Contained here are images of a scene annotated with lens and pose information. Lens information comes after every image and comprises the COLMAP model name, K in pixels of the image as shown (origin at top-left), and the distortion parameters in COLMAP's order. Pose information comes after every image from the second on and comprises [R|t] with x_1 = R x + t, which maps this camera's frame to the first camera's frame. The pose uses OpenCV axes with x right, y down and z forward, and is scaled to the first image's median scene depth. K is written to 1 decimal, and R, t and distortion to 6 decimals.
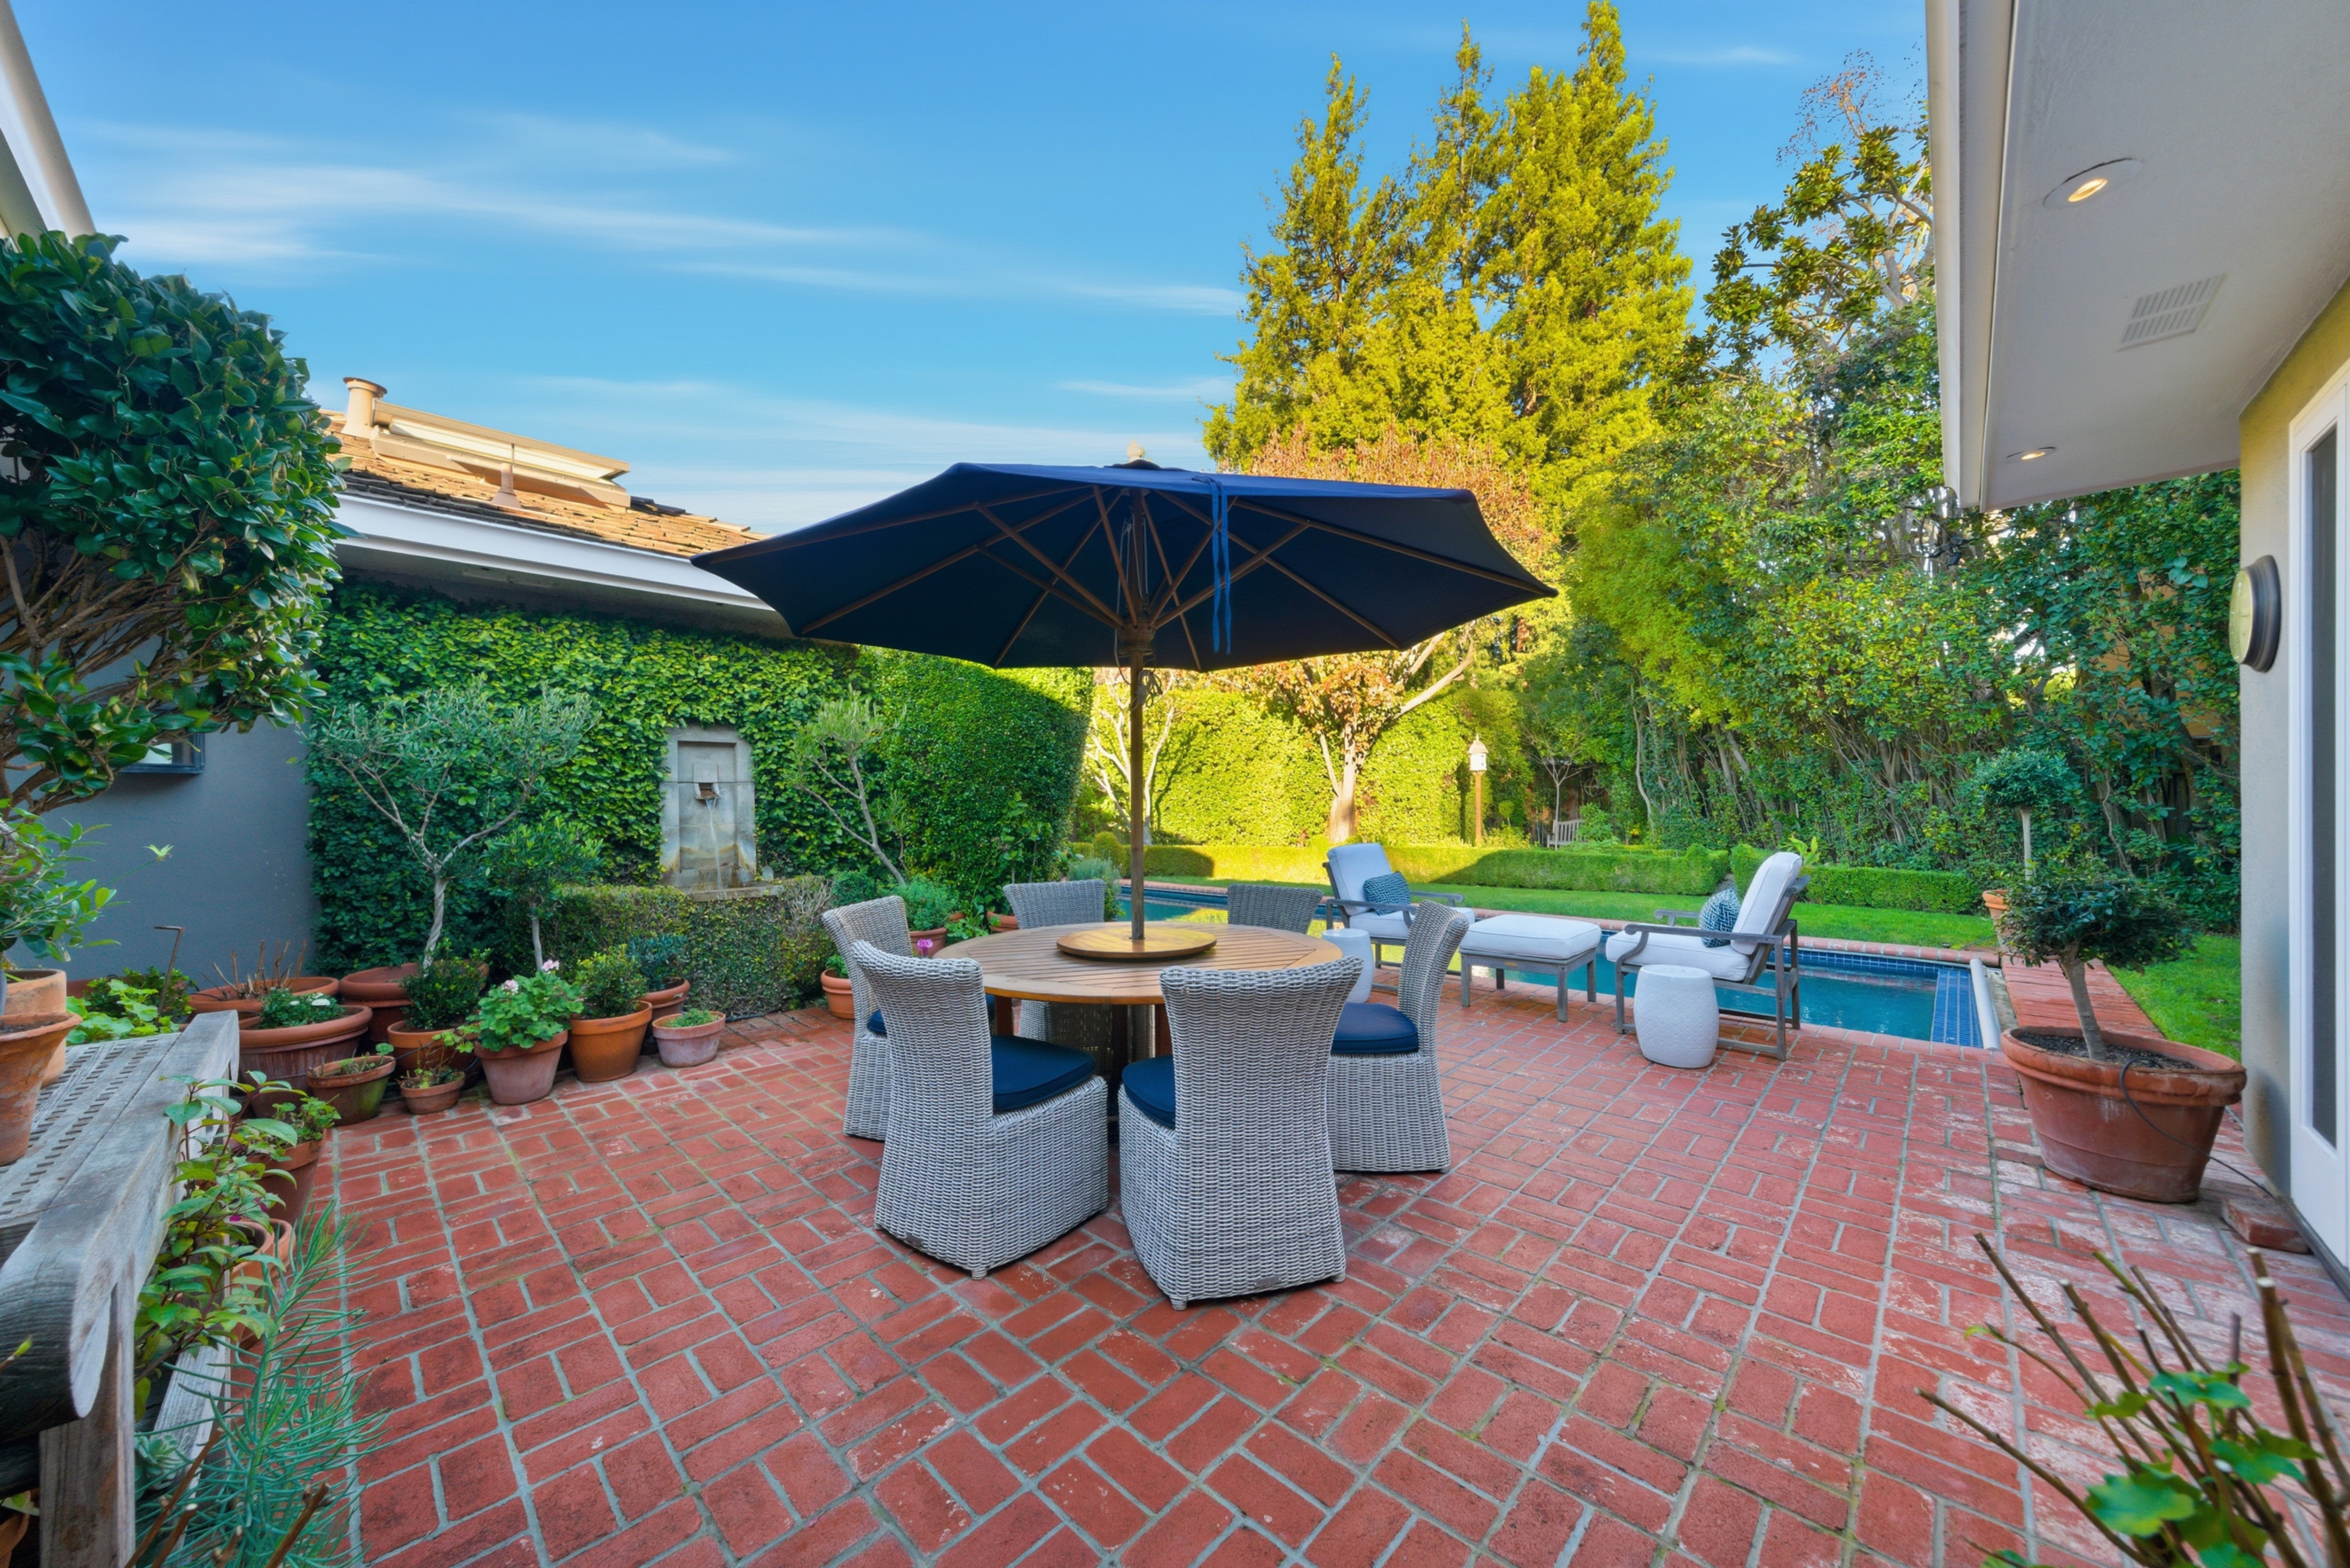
lens RADIAL K [[802.5, 0, 1139.5], [0, 802.5, 802.8], [0, 0, 1]] dist [-0.004257, 0.001215]
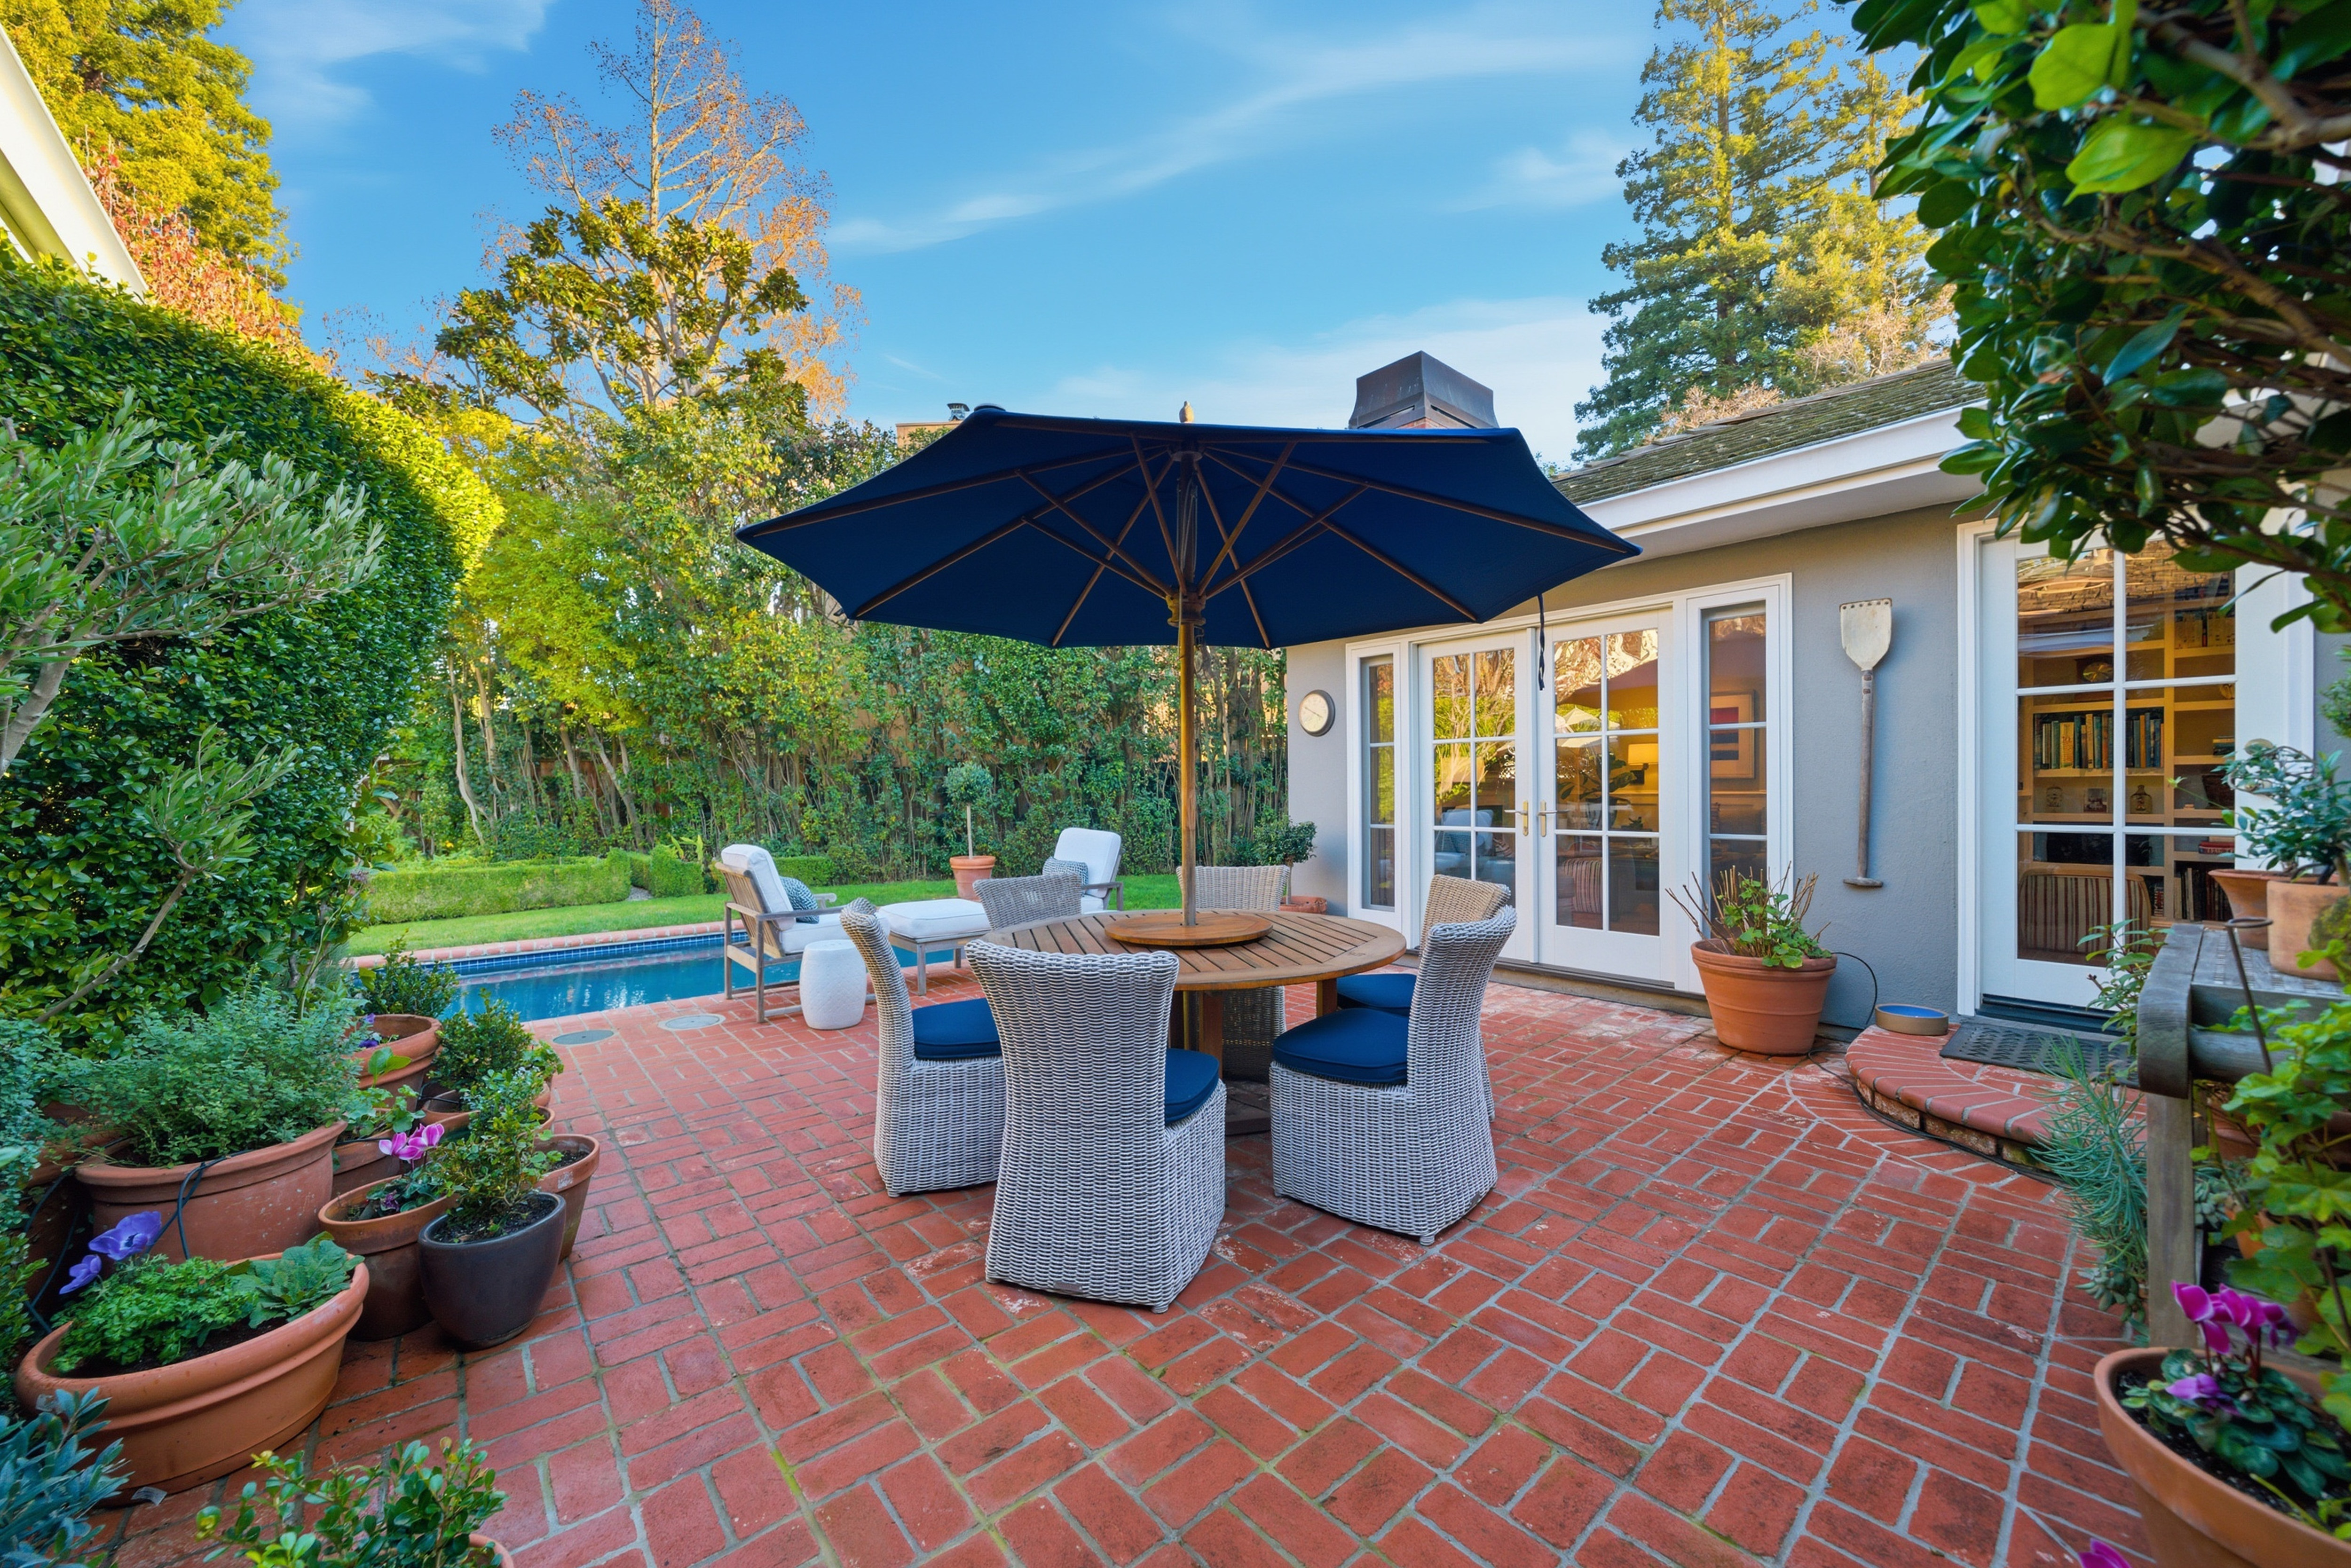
lens RADIAL K [[864.6, 0, 1158.7], [0, 864.6, 798.0], [0, 0, 1]] dist [-0.006524, 0.000867]
pose [[0.094538, 0.005190, 0.995508, -0.896672], [0.014497, 0.999873, -0.006589, 0.022440], [-0.995416, 0.015055, 0.094451, 0.816095]]
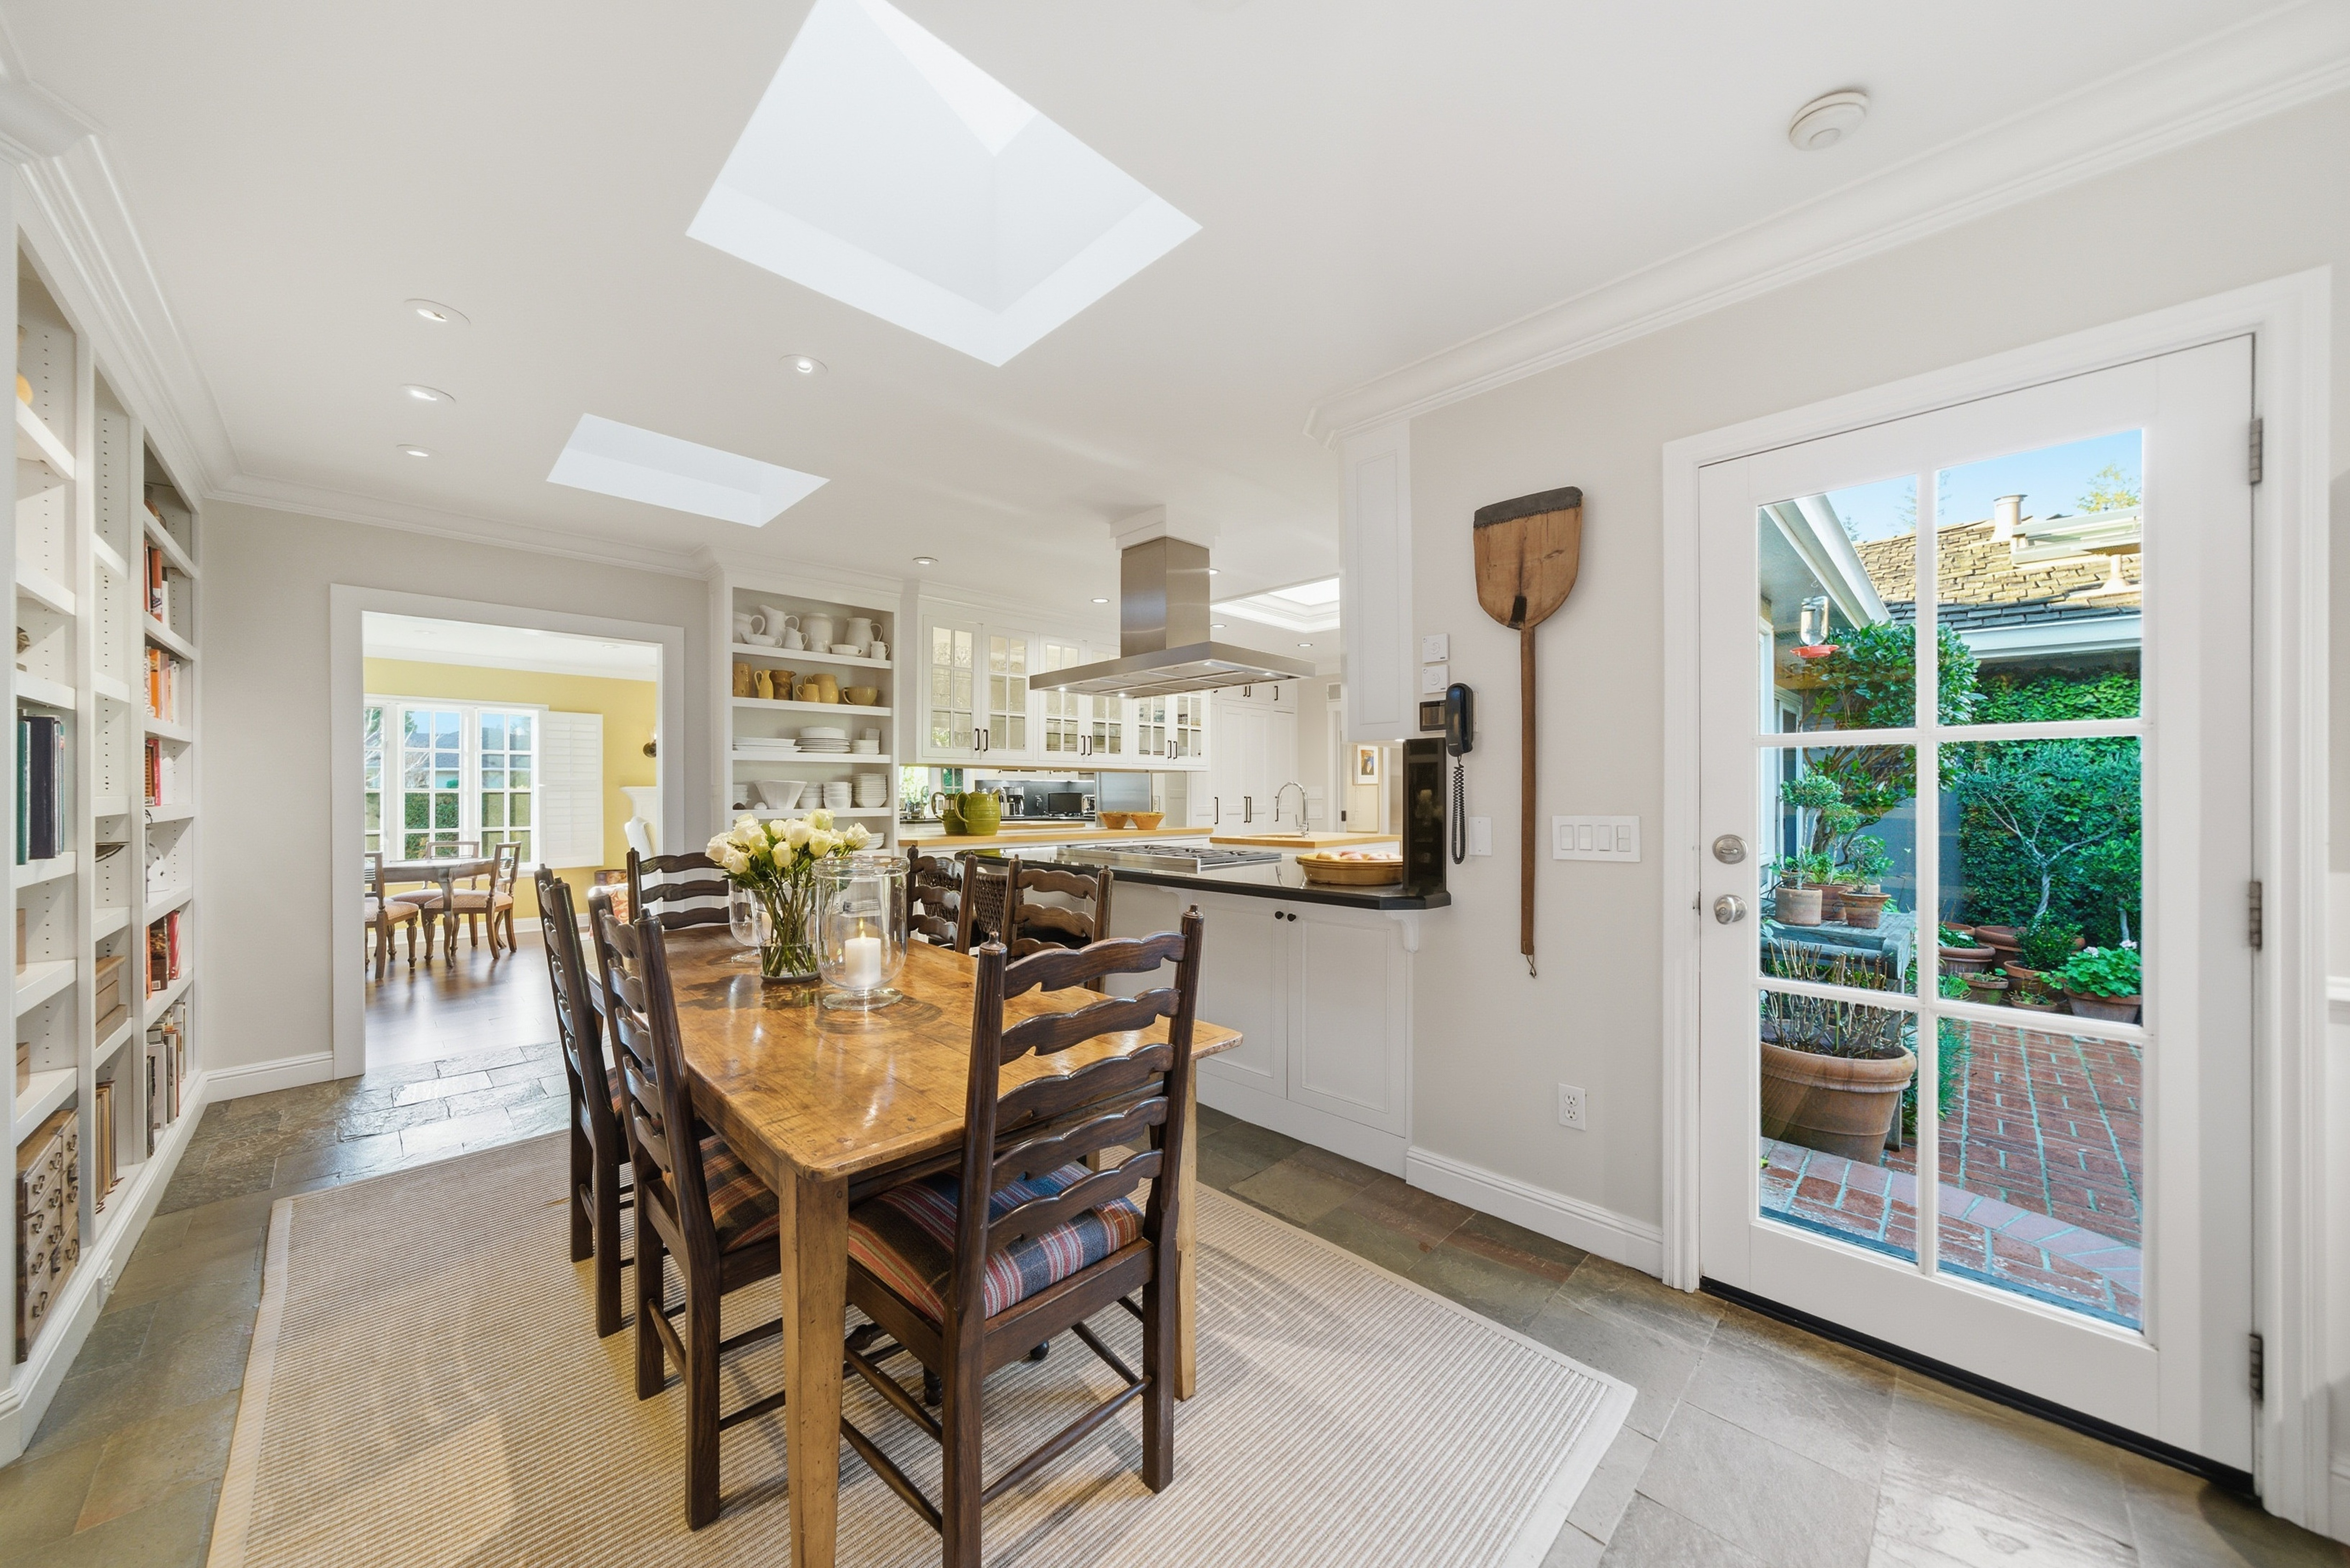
lens RADIAL K [[802.5, 0, 1160.2], [0, 802.5, 793.5], [0, 0, 1]] dist [-0.004257, 0.001215]
pose [[-0.022557, 0.014123, -0.999646, 0.643956], [-0.005638, 0.999883, 0.014253, -0.062671], [0.999730, 0.005957, -0.022475, -0.606647]]
